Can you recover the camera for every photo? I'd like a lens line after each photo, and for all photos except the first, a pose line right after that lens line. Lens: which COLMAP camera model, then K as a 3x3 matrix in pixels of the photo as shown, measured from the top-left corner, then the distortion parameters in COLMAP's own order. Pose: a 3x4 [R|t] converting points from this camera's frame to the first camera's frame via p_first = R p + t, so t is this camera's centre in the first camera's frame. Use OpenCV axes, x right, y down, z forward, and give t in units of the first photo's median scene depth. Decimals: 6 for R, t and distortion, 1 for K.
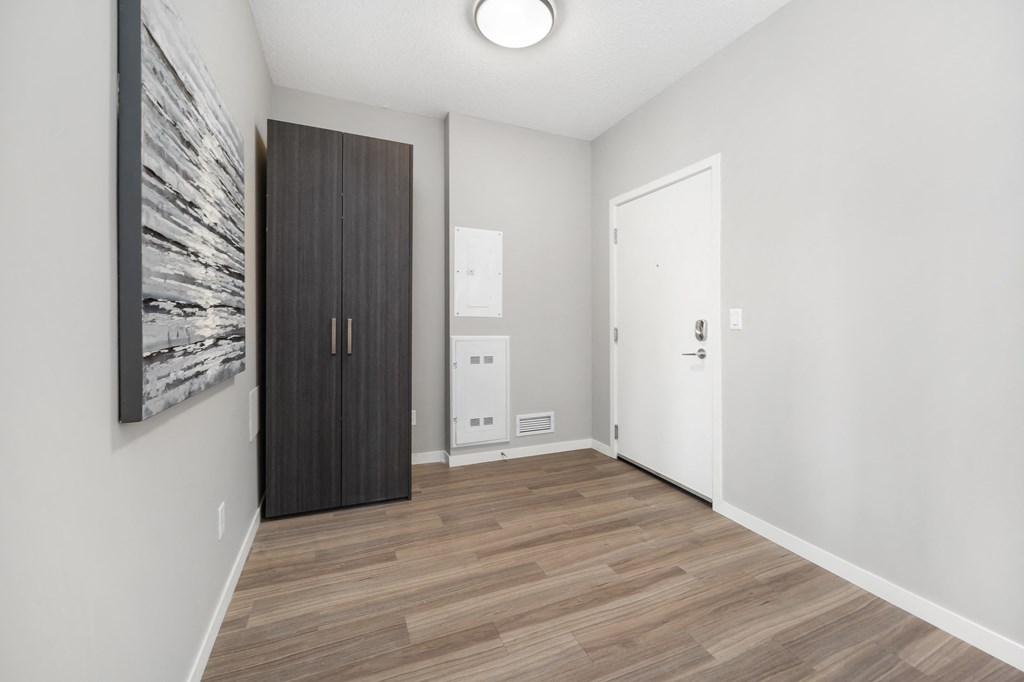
lens RADIAL K [[401.9, 0, 506.7], [0, 401.9, 326.3], [0, 0, 1]] dist [0.000053, -0.000015]
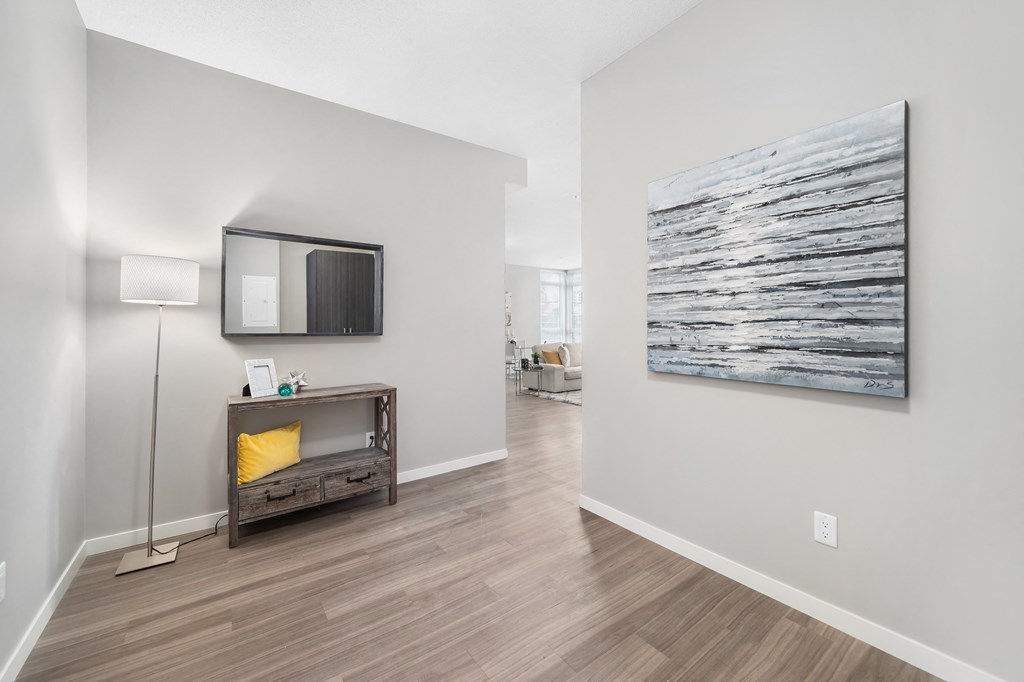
lens RADIAL K [[401.9, 0, 506.7], [0, 401.9, 326.3], [0, 0, 1]] dist [0.000053, -0.000015]
pose [[-0.974997, -0.001340, -0.222213, 0.346414], [-0.004989, 0.999862, 0.015857, -0.050639], [0.222161, 0.016569, -0.974869, 2.014007]]
